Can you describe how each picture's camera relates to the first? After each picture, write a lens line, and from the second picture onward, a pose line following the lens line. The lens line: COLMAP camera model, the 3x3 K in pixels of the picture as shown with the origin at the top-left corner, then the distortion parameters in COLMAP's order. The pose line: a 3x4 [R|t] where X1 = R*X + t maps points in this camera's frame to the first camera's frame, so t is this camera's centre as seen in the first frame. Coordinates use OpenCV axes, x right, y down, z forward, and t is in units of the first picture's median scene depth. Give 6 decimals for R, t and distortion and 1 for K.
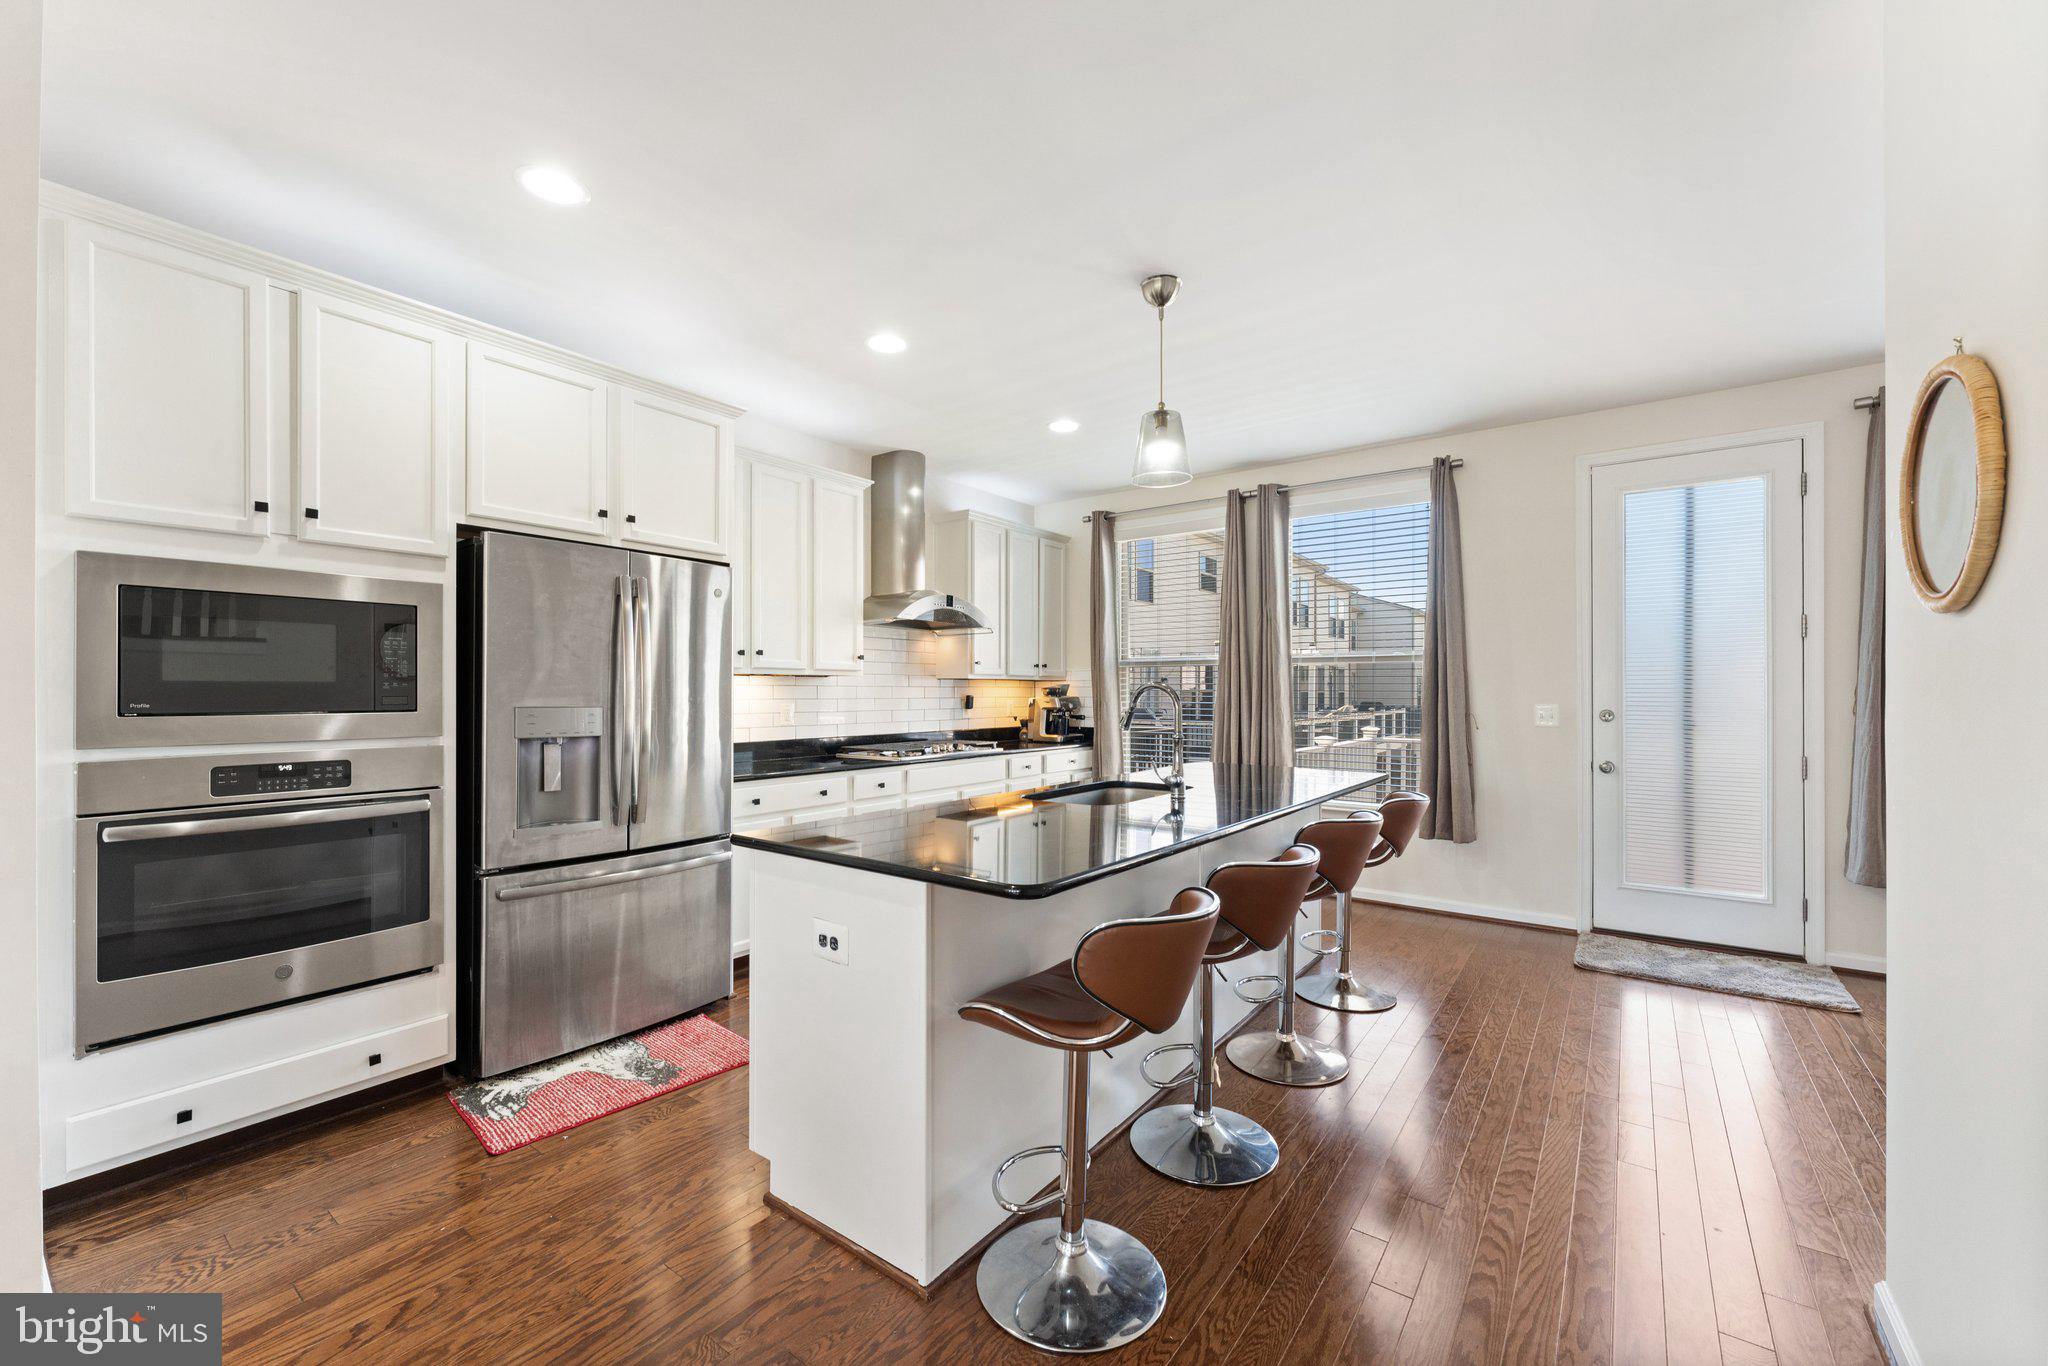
lens RADIAL K [[834.1, 0, 1011.7], [0, 834.1, 687.1], [0, 0, 1]] dist [-0.002643, 0.000710]
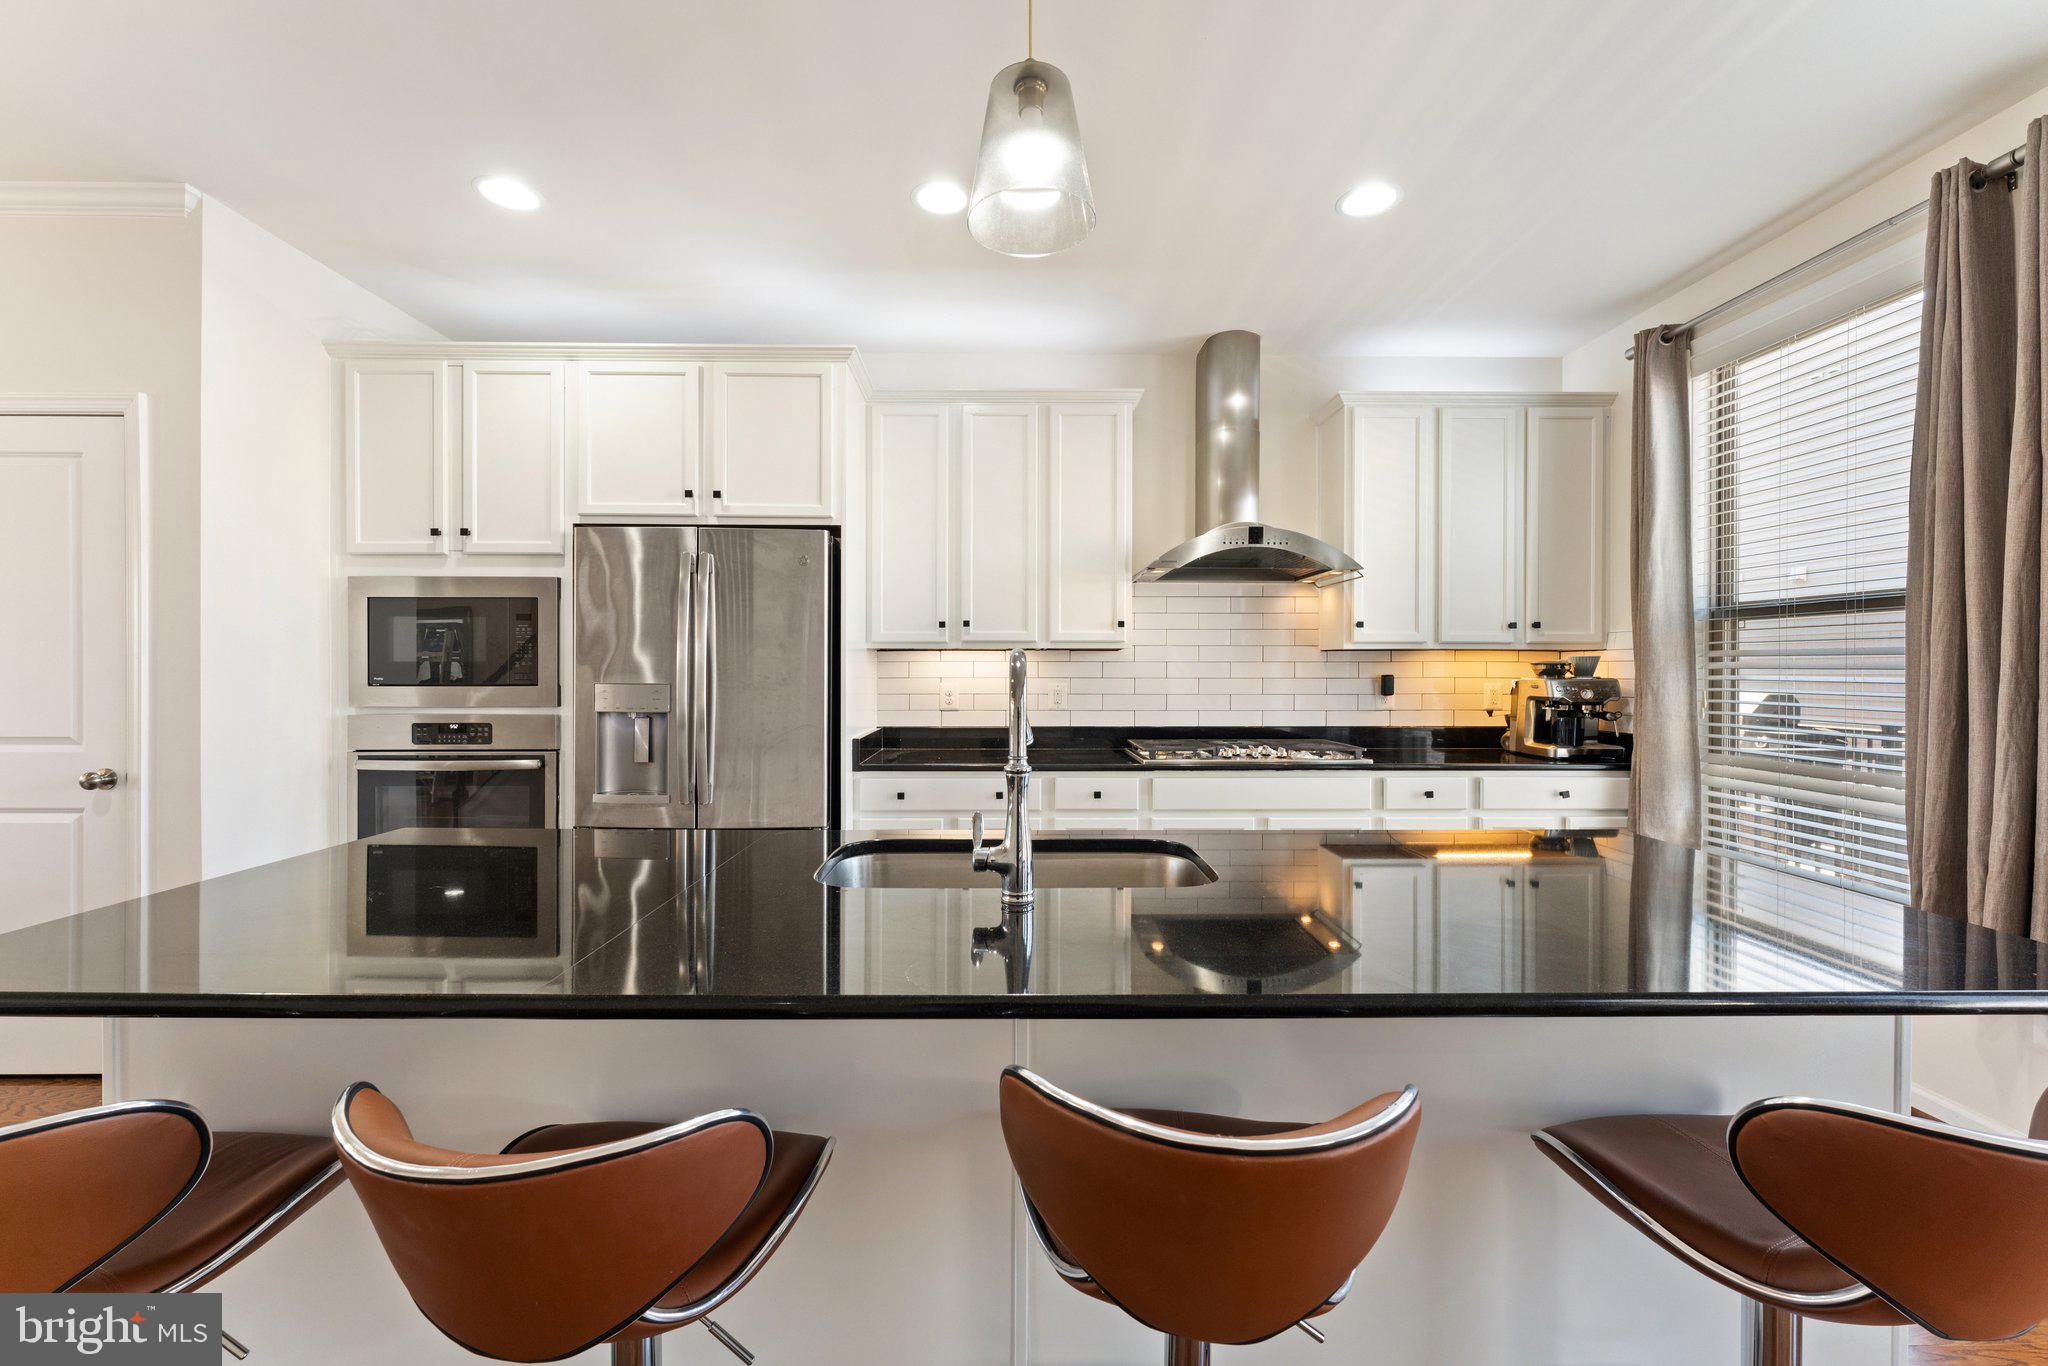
lens RADIAL K [[834.1, 0, 1136.3], [0, 834.1, 668.5], [0, 0, 1]] dist [-0.002643, 0.000710]
pose [[0.611385, 0.002716, -0.791329, 0.397850], [0.004235, 0.999969, 0.006704, 0.000012], [0.791322, -0.007450, 0.611354, 0.496194]]
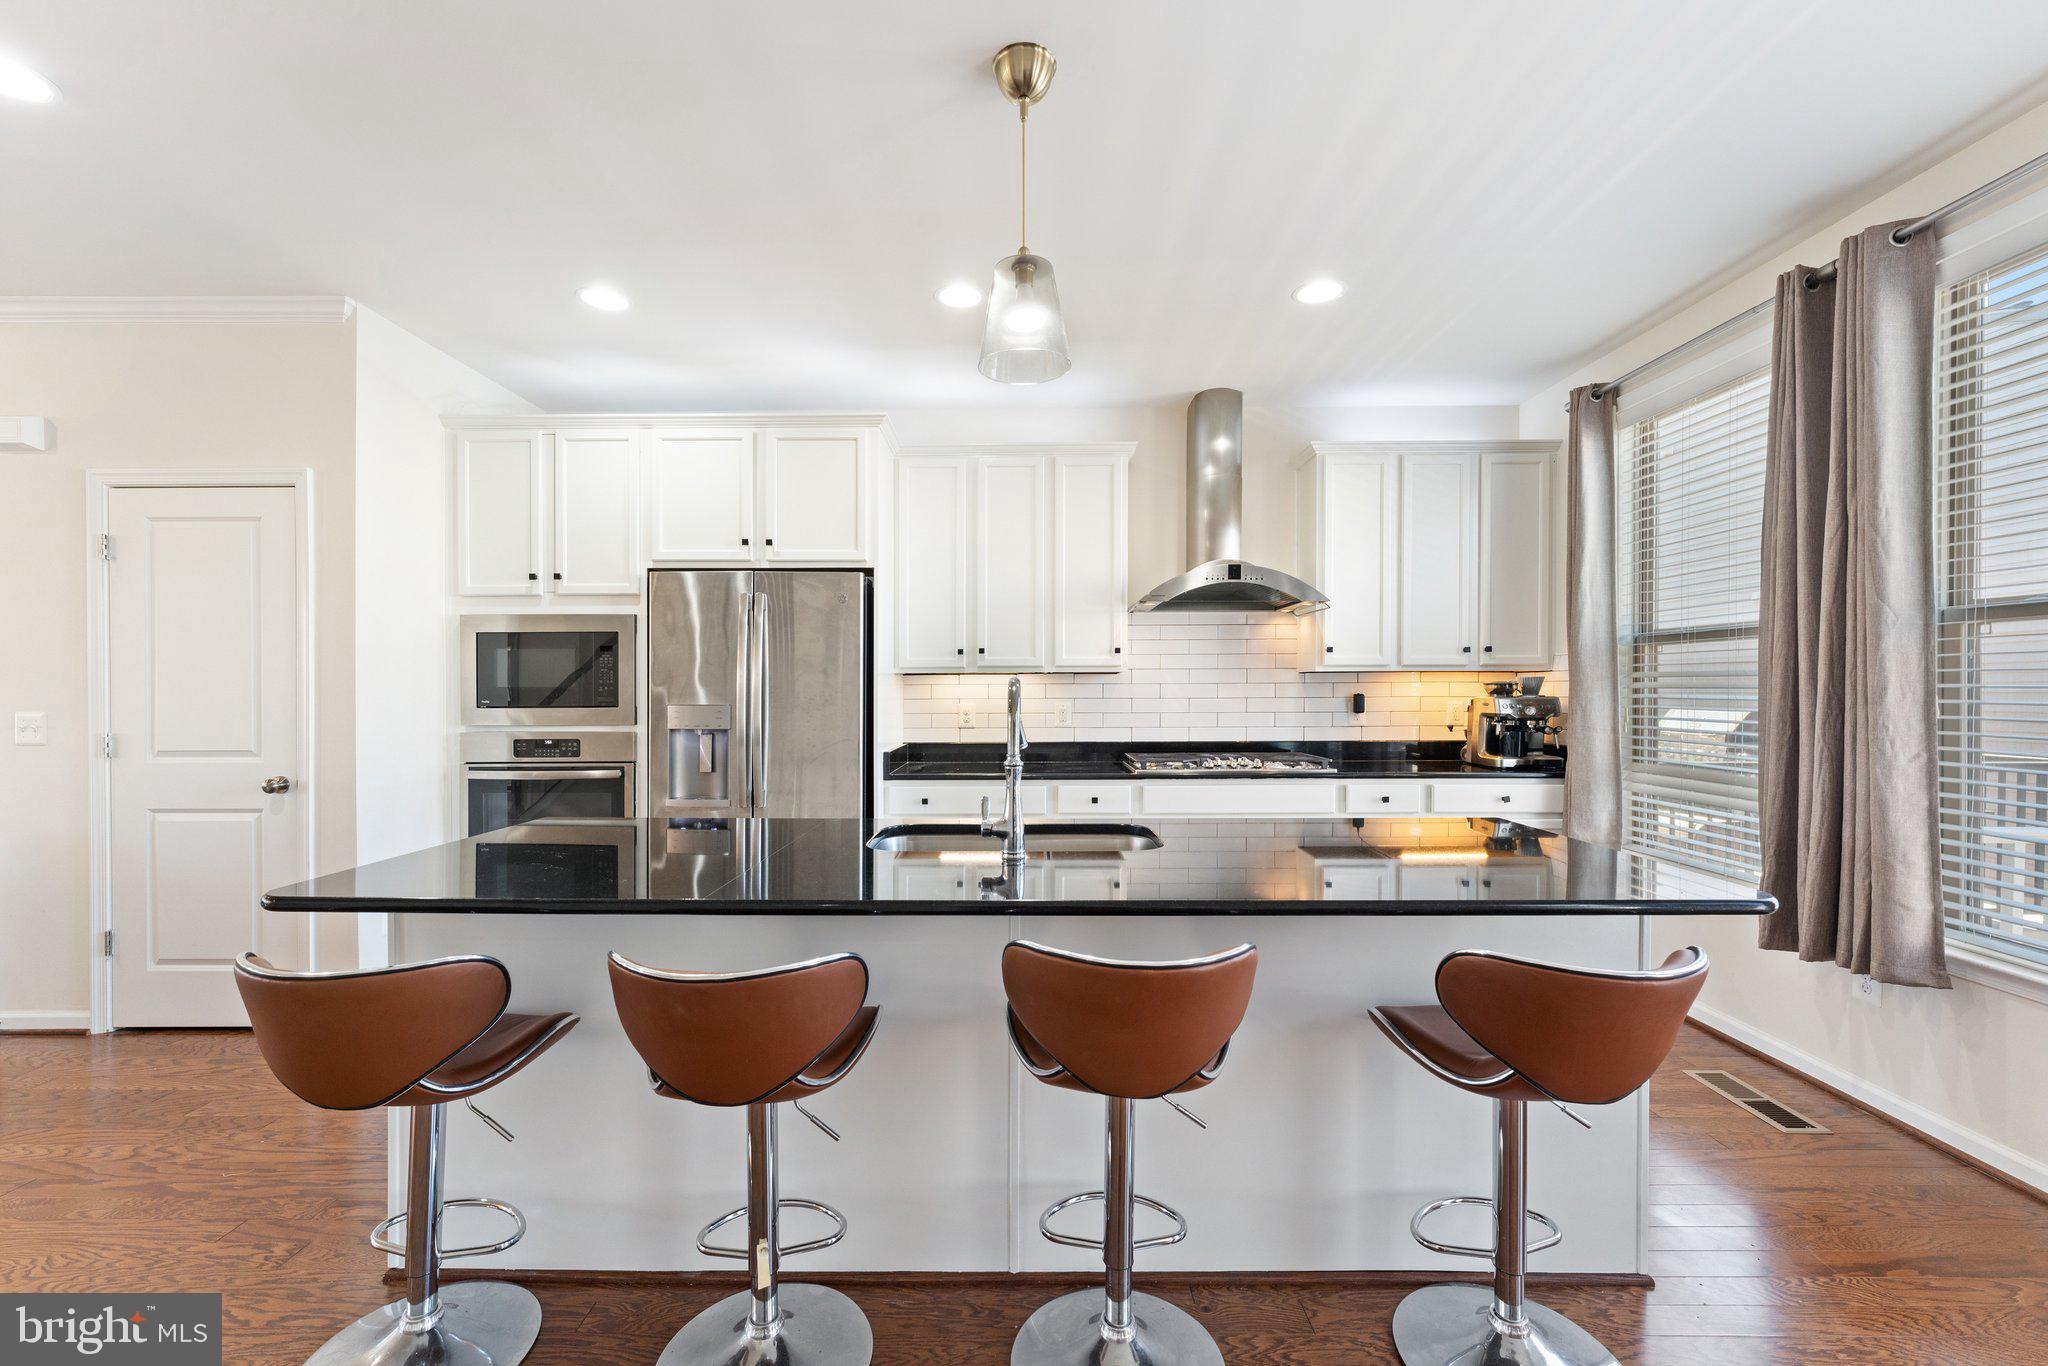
lens RADIAL K [[834.1, 0, 1124.5], [0, 834.1, 677.7], [0, 0, 1]] dist [-0.002643, 0.000710]
pose [[0.583069, -0.011149, -0.812346, 0.483367], [0.009104, 0.999933, -0.007188, -0.001169], [0.812371, -0.003205, 0.583132, 0.457419]]
